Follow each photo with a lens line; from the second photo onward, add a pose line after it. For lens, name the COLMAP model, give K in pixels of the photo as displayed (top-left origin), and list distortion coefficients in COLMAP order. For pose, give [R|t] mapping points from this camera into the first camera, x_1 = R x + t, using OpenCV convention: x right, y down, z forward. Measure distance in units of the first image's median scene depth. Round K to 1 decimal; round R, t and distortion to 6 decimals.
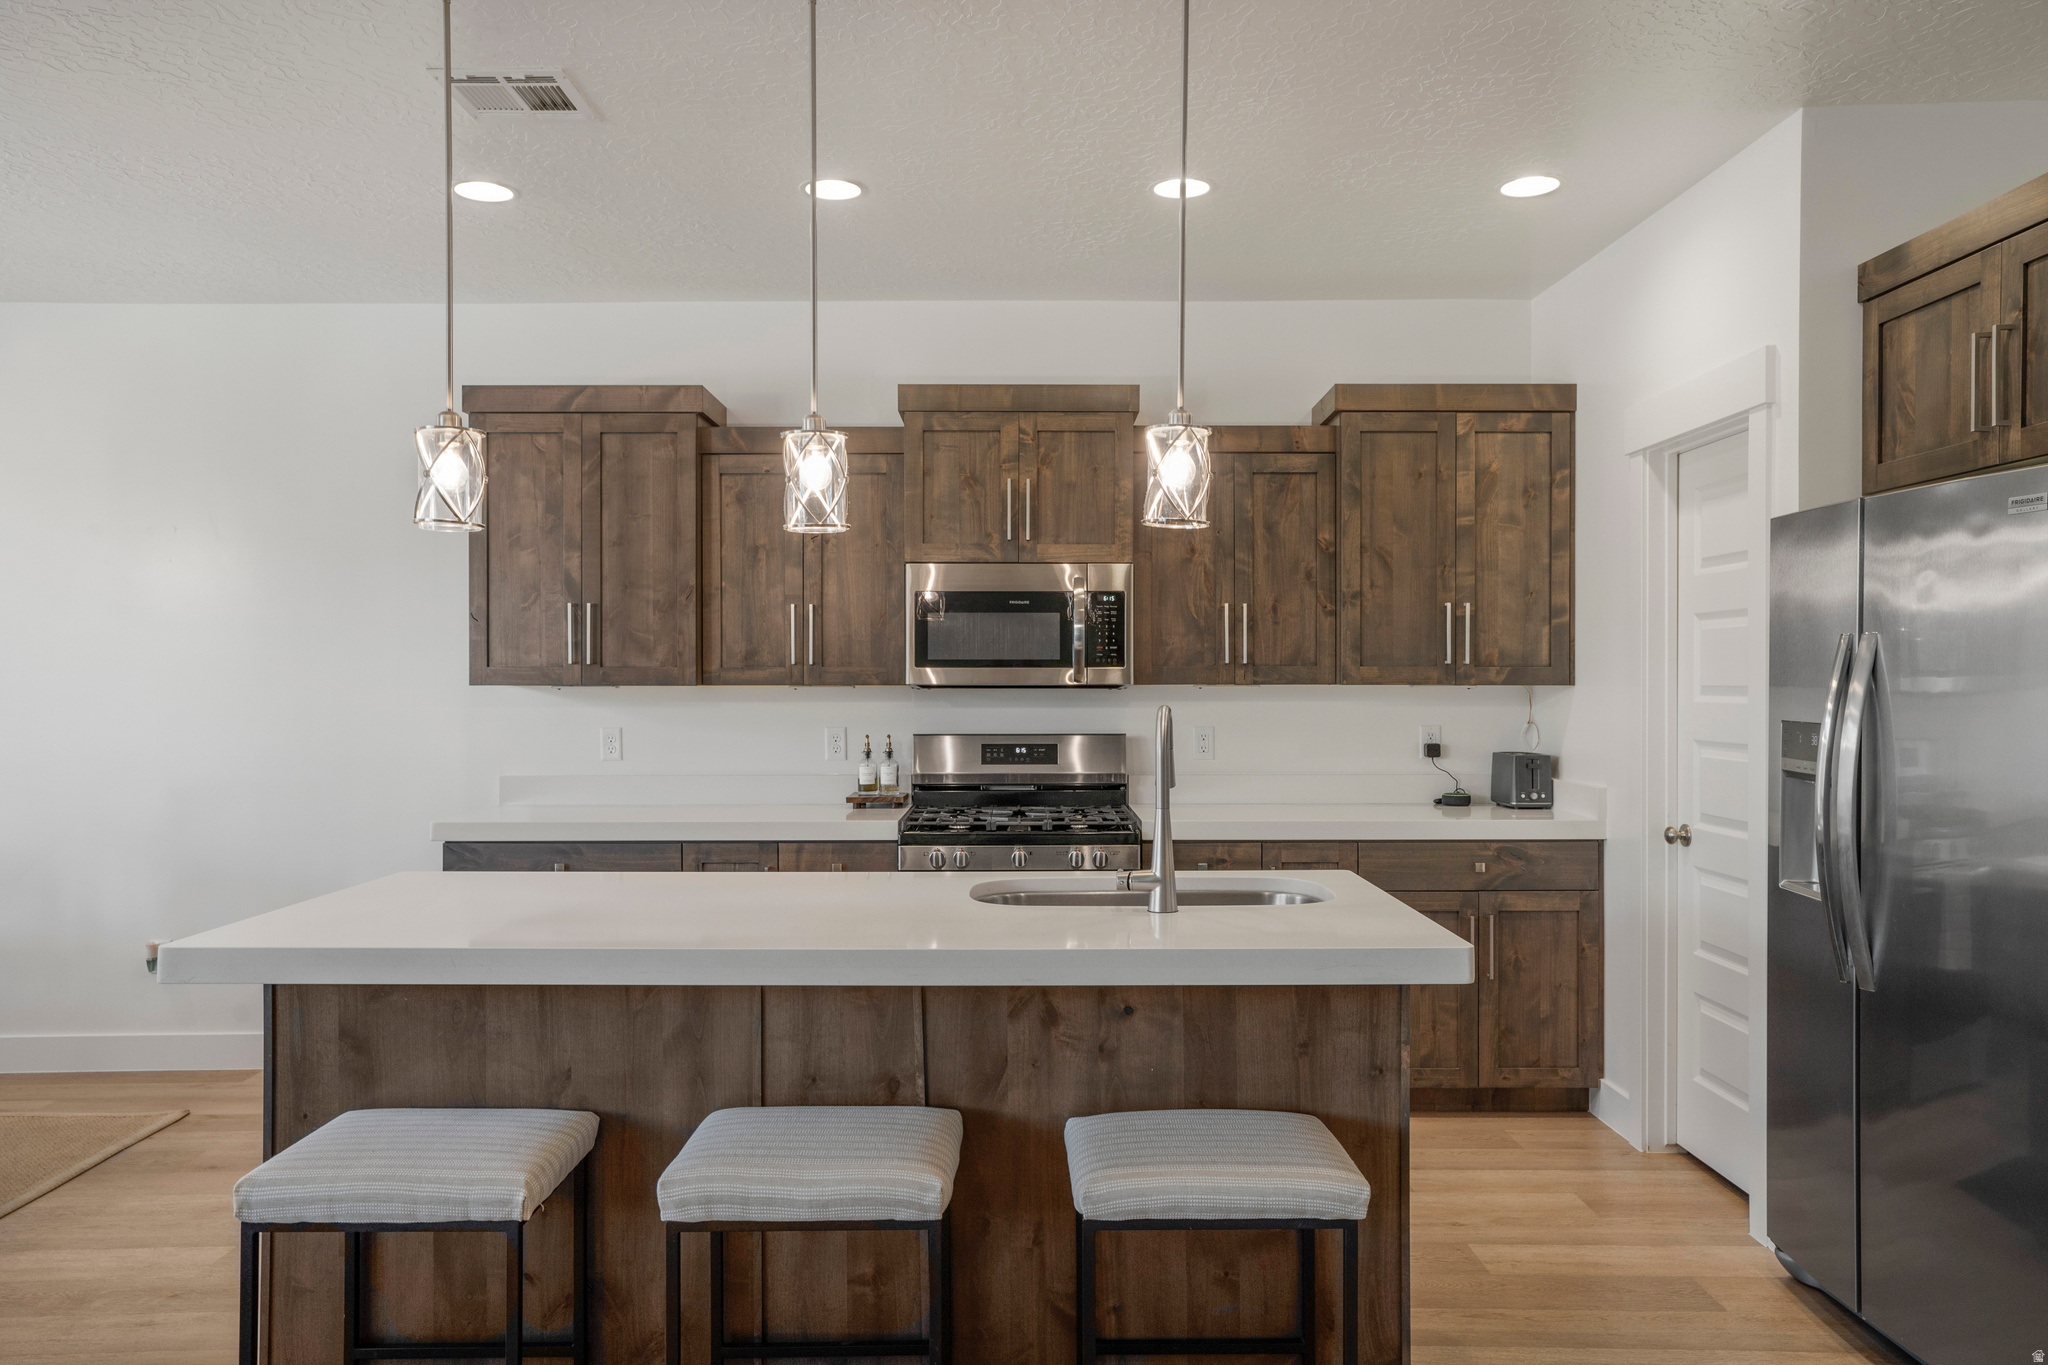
lens RADIAL K [[1474.8, 0, 1025.0], [0, 1474.8, 689.7], [0, 0, 1]] dist [0.000964, 0.004448]
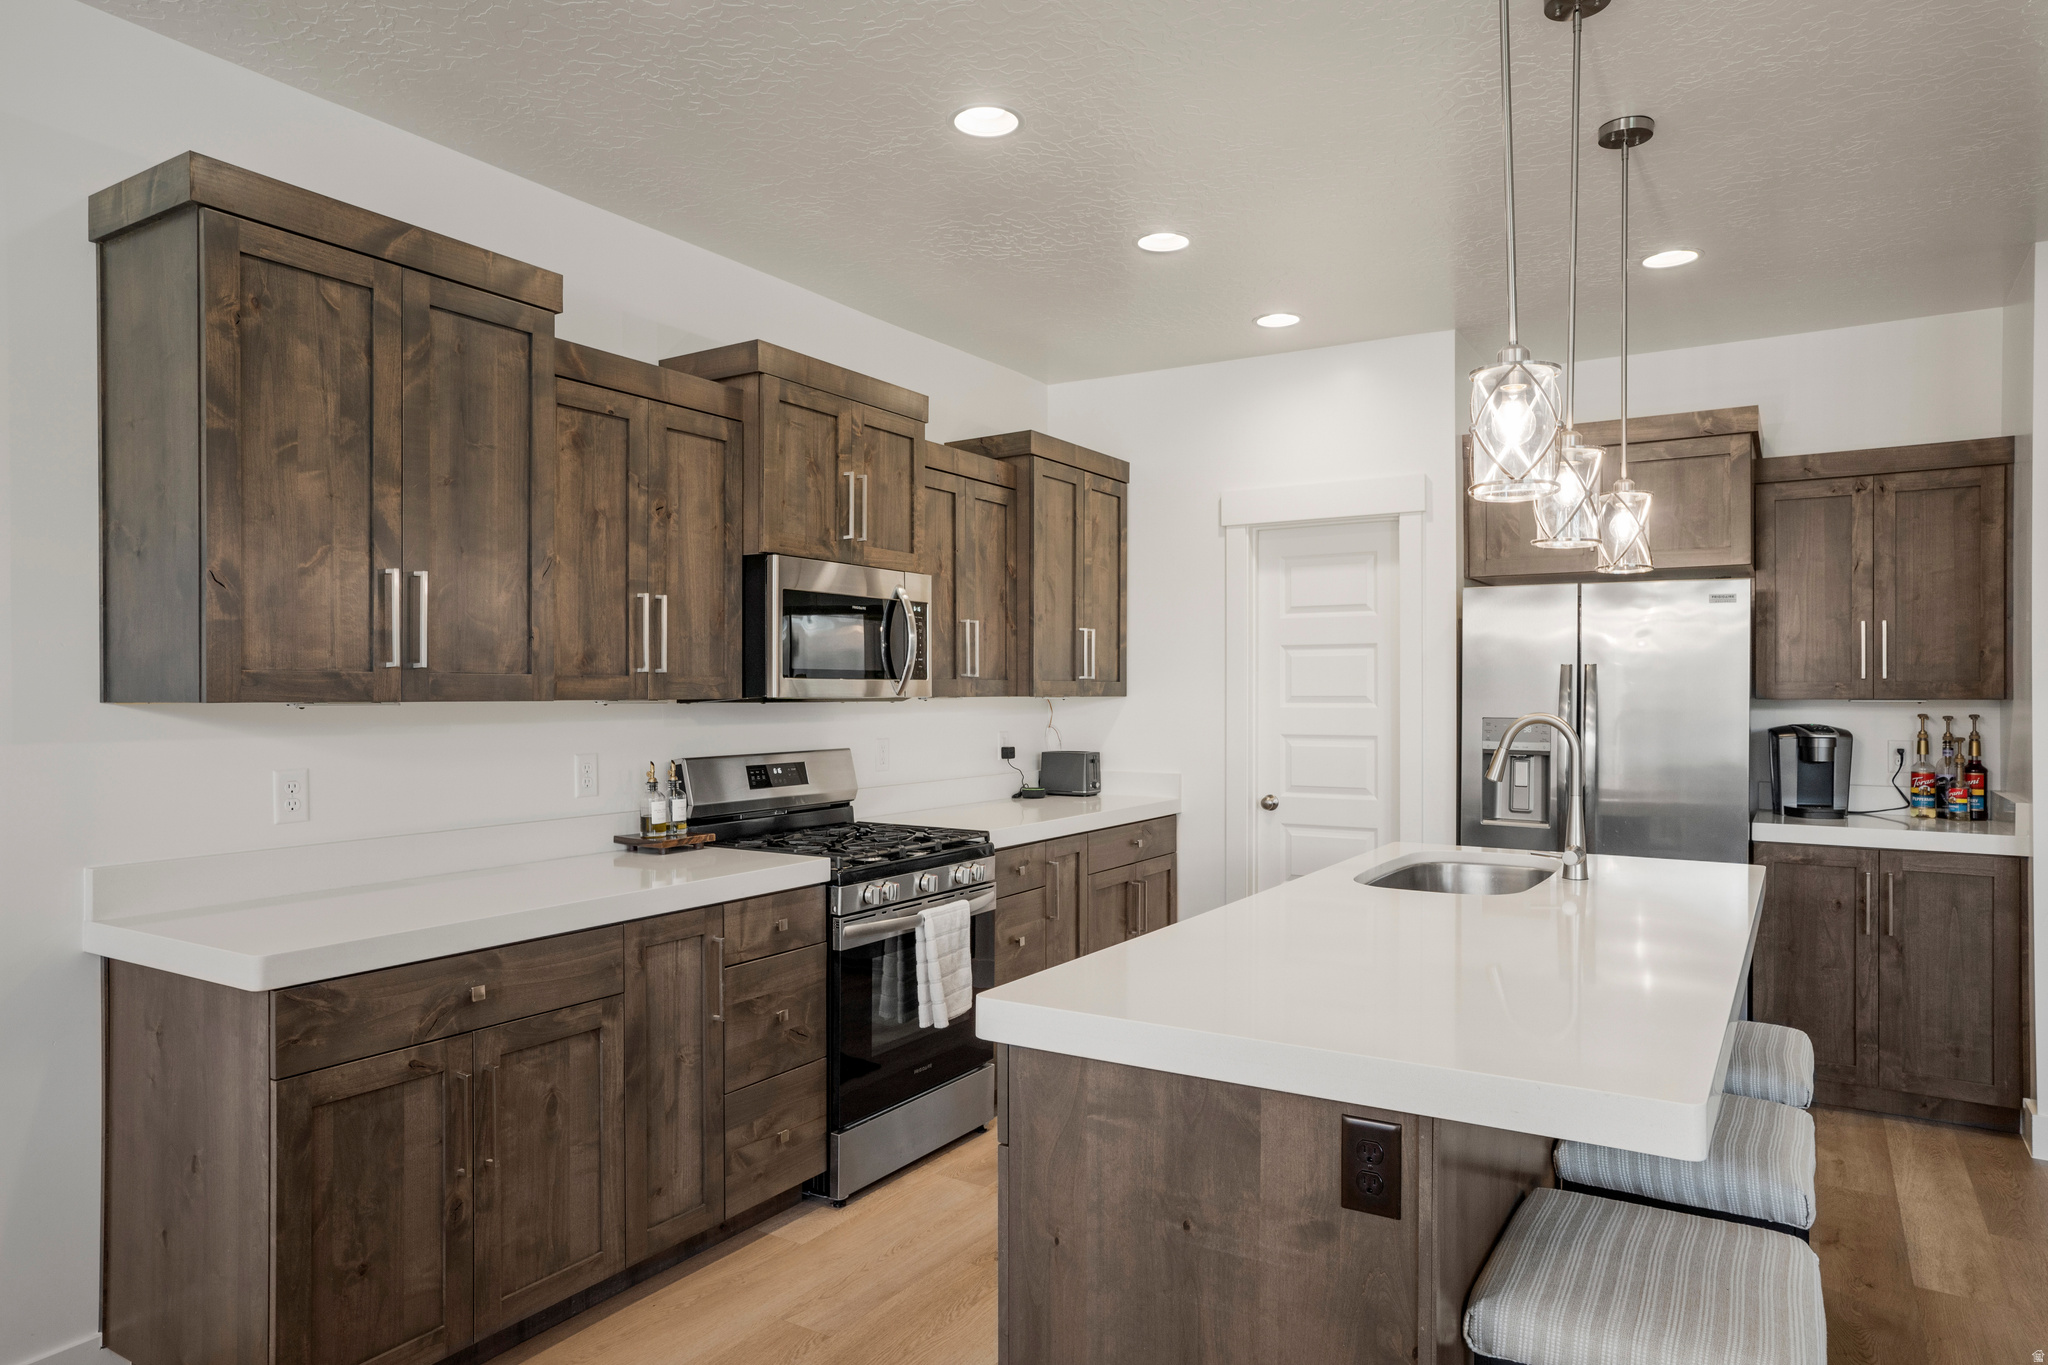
lens RADIAL K [[1267.9, 0, 1028.6], [0, 1267.9, 694.3], [0, 0, 1]] dist [0.002670, 0.000731]
pose [[0.533147, -0.001702, 0.846021, -0.612367], [0.006692, 0.999975, -0.002206, -0.003032], [-0.845996, 0.006838, 0.533145, 0.488179]]
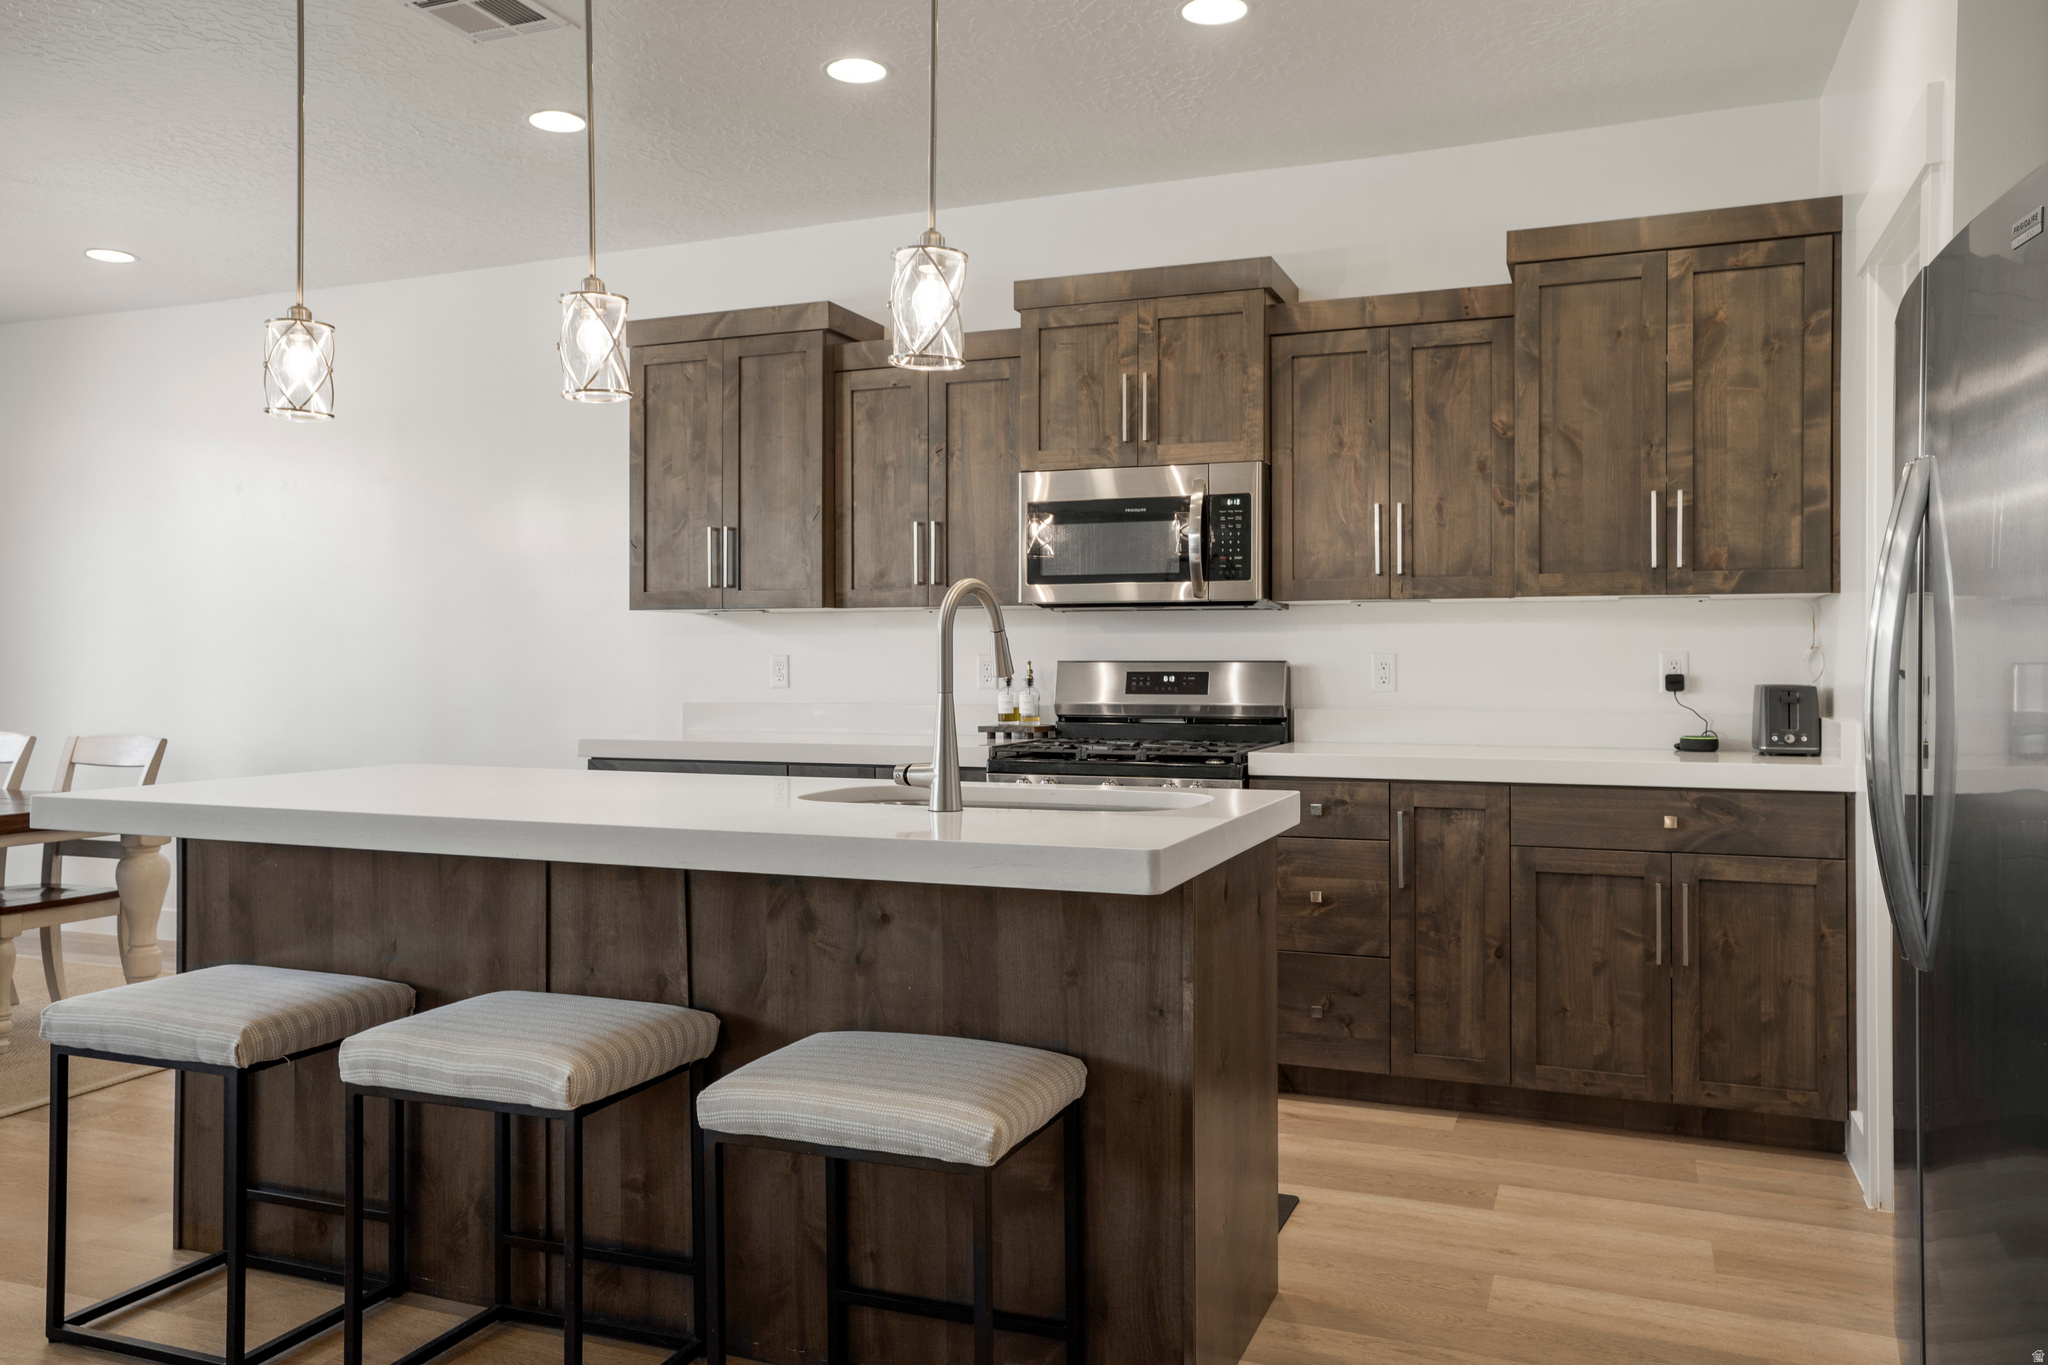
lens RADIAL K [[1540.4, 0, 1014.7], [0, 1540.4, 667.2], [0, 0, 1]] dist [0.010358, 0.010780]
pose [[0.924813, 0.001891, -0.380418, 0.285352], [-0.003673, 0.999985, -0.003959, 0.040569], [0.380405, 0.005059, 0.924806, 0.100646]]
